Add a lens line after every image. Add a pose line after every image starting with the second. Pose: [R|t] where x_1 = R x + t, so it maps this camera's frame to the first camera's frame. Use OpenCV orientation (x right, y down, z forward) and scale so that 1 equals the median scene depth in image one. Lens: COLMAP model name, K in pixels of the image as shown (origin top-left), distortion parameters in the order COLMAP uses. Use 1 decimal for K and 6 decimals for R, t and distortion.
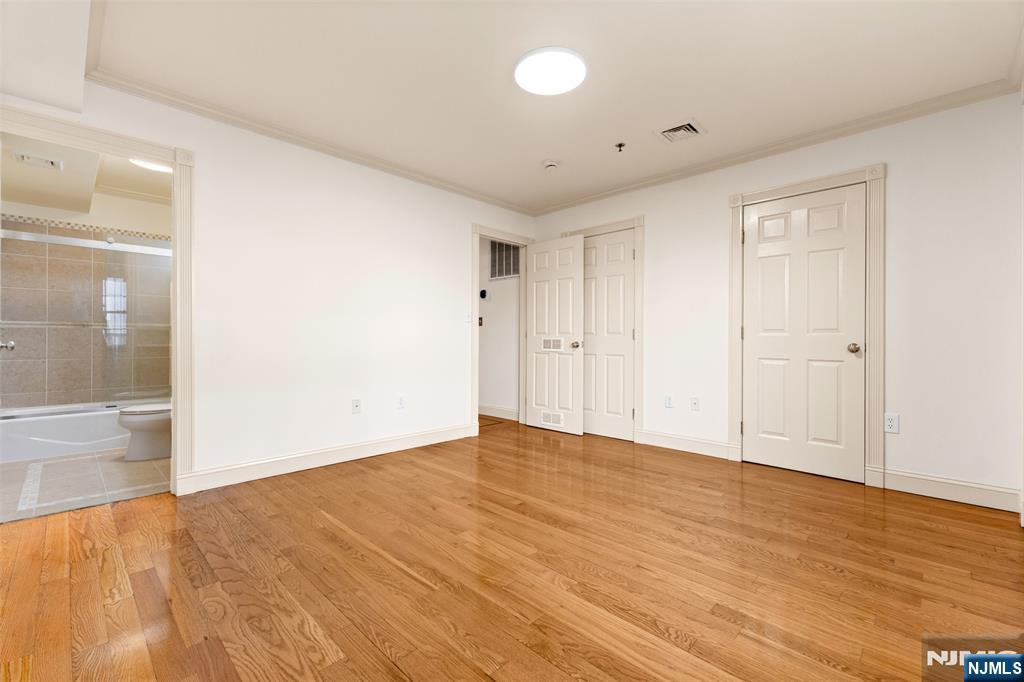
lens RADIAL K [[437.1, 0, 512.5], [0, 437.1, 343.1], [0, 0, 1]] dist [0.004190, 0.000258]
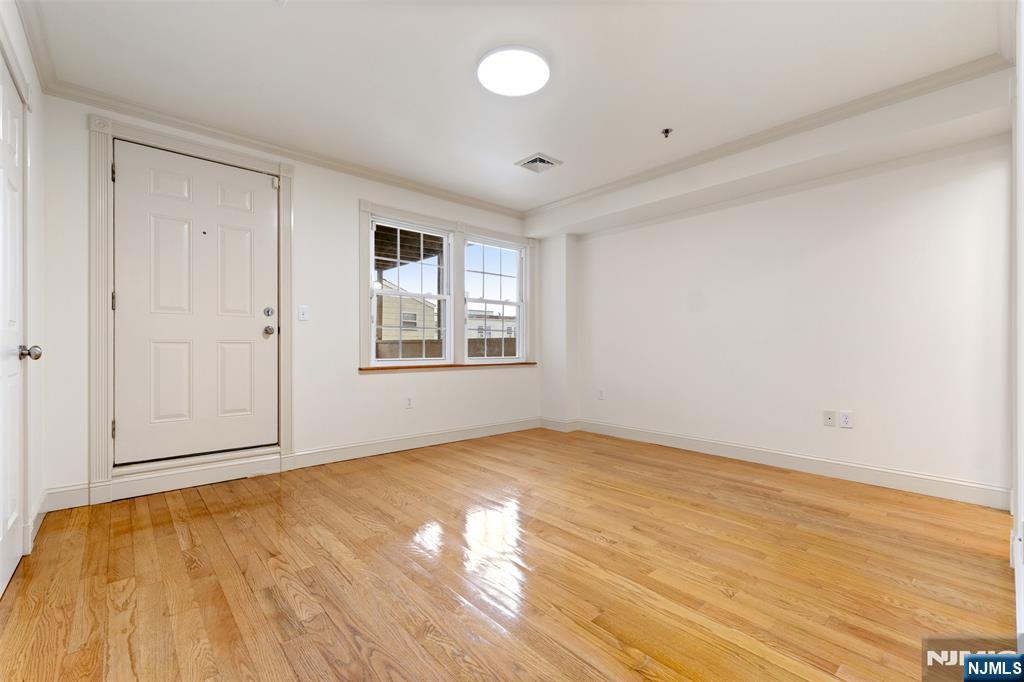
lens RADIAL K [[437.1, 0, 512.5], [0, 437.1, 343.1], [0, 0, 1]] dist [0.004190, 0.000258]
pose [[-0.997671, -0.004397, 0.068074, 0.017481], [-0.004520, 0.999988, -0.001654, -0.006842], [-0.068066, -0.001957, -0.997679, 1.969531]]
